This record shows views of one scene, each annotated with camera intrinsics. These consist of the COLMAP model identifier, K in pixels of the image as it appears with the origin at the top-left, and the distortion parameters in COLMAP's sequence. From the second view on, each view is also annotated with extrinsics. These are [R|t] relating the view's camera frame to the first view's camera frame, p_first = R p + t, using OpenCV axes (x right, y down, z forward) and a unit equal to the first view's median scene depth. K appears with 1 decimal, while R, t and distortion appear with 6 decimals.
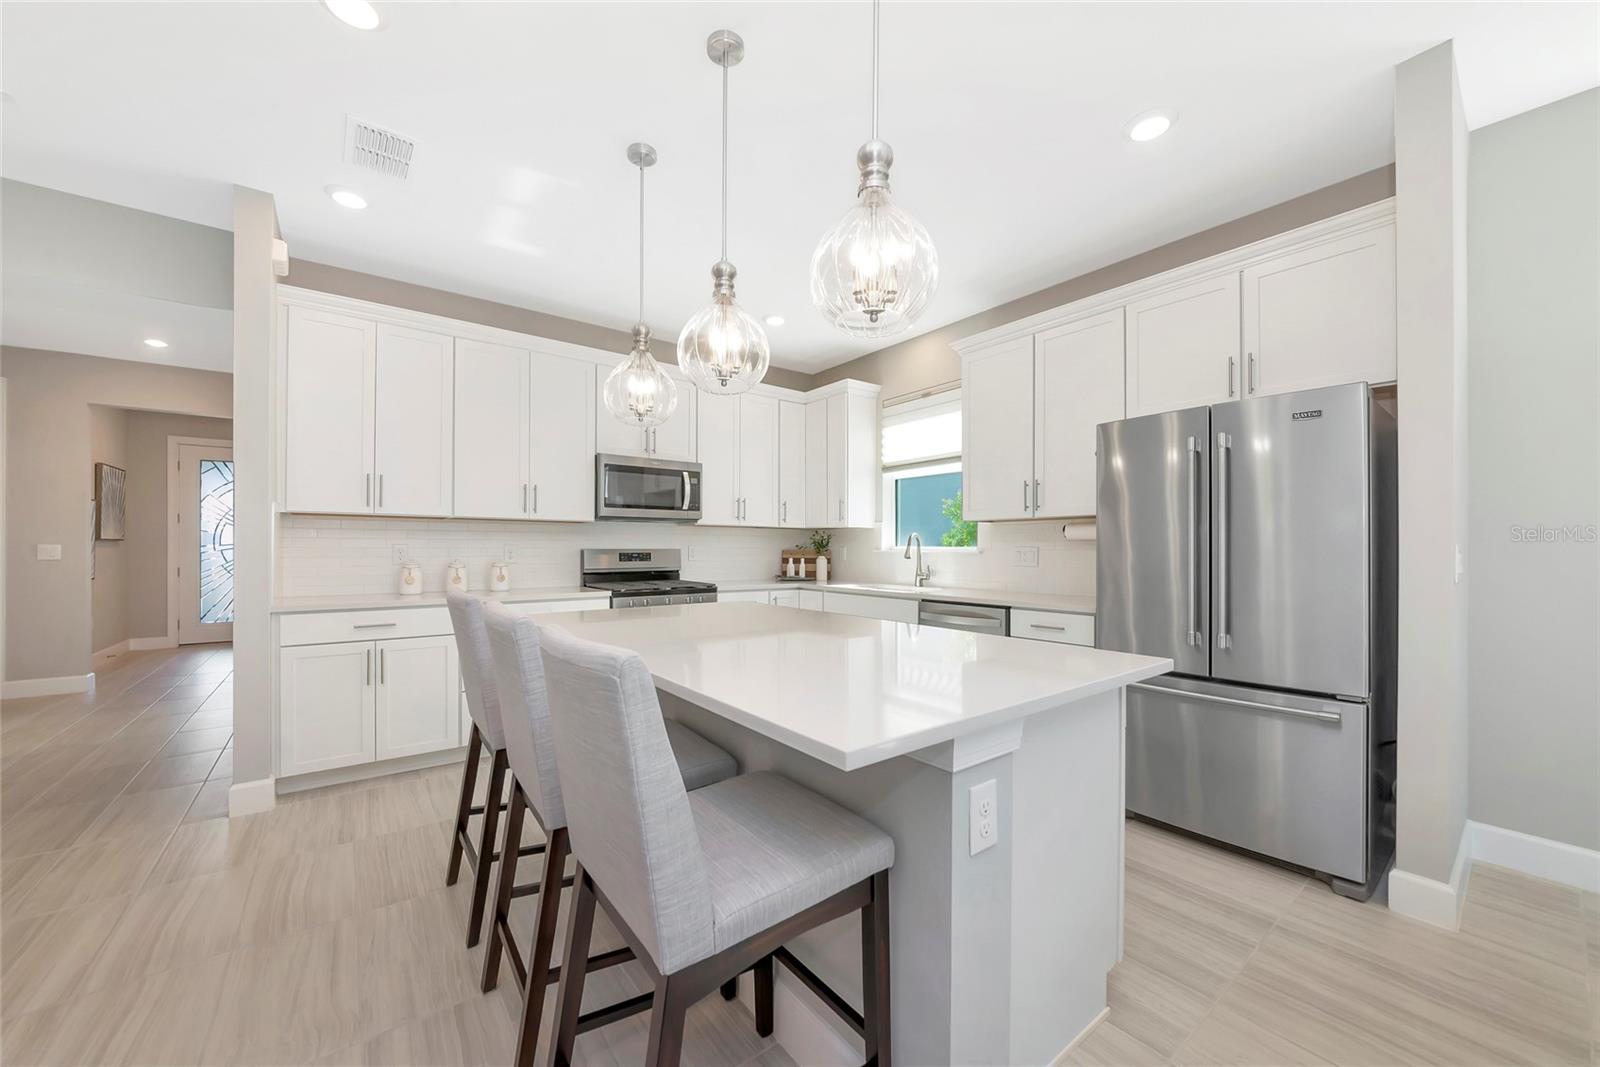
lens RADIAL K [[597.9, 0, 800.7], [0, 597.9, 553.1], [0, 0, 1]] dist [-0.006861, 0.000861]
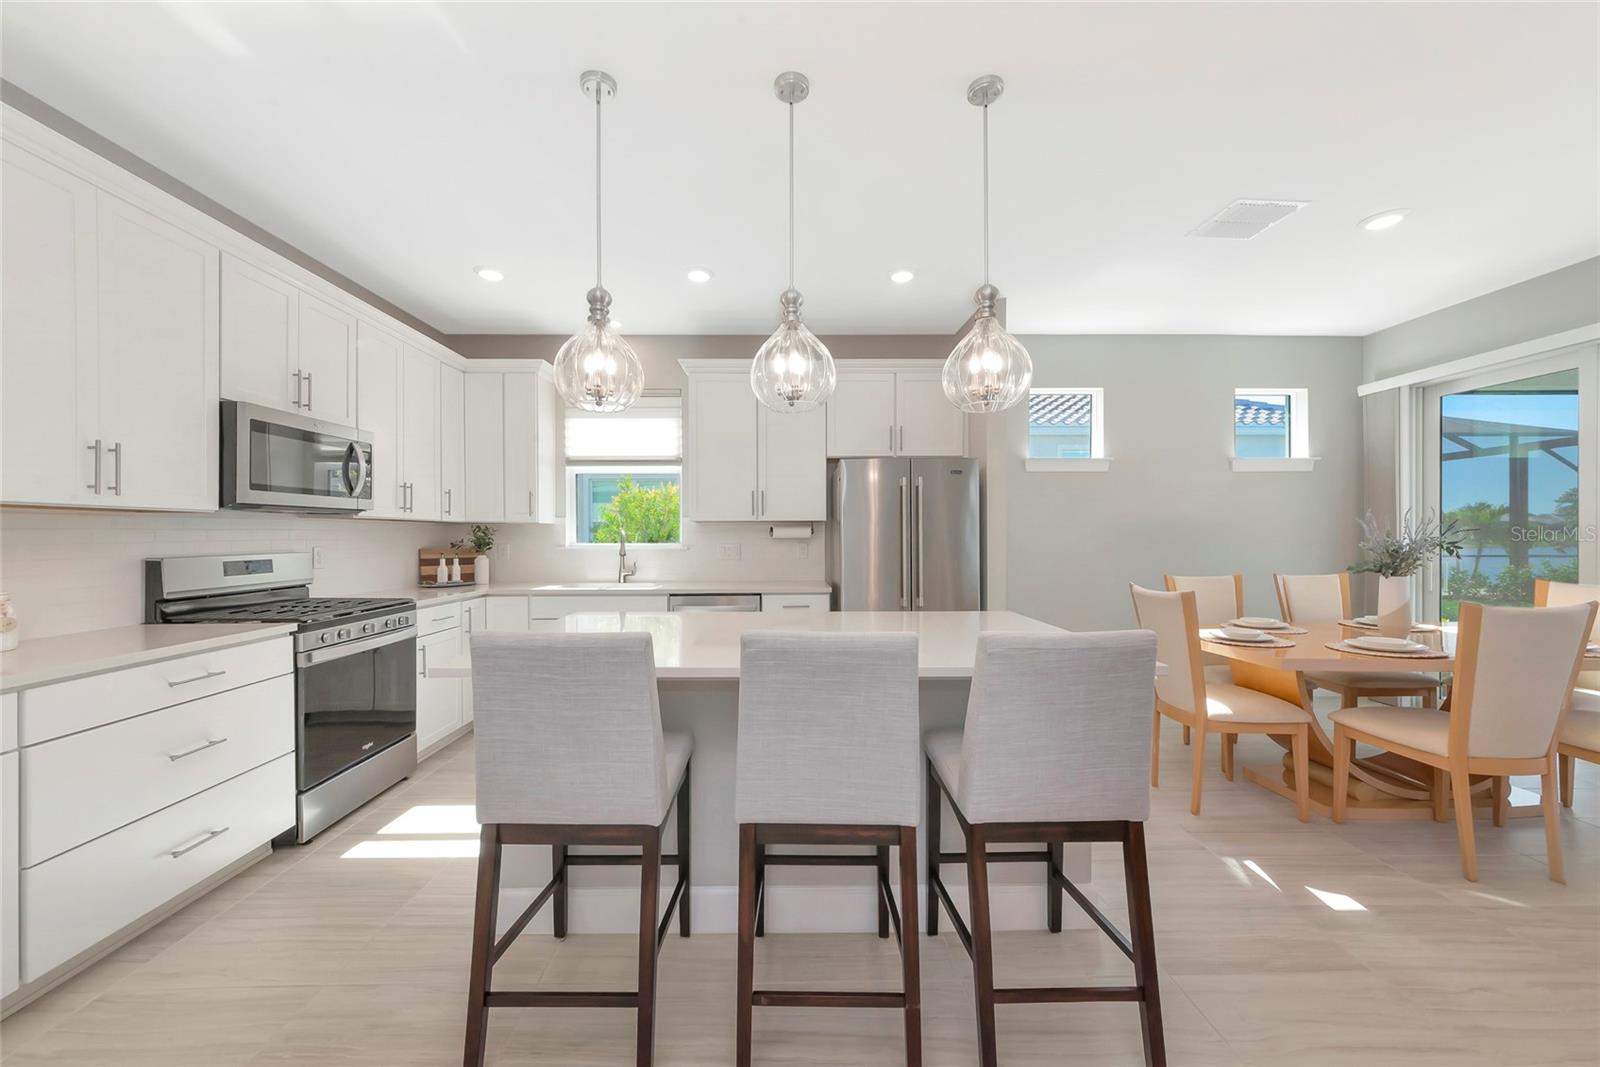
lens RADIAL K [[576.4, 0, 791.5], [0, 576.4, 537.9], [0, 0, 1]] dist [0.002483, -0.000674]
pose [[0.612972, -0.009504, 0.790047, -0.411732], [0.011531, 0.999929, 0.003083, -0.020147], [-0.790020, 0.007221, 0.613038, 0.170473]]
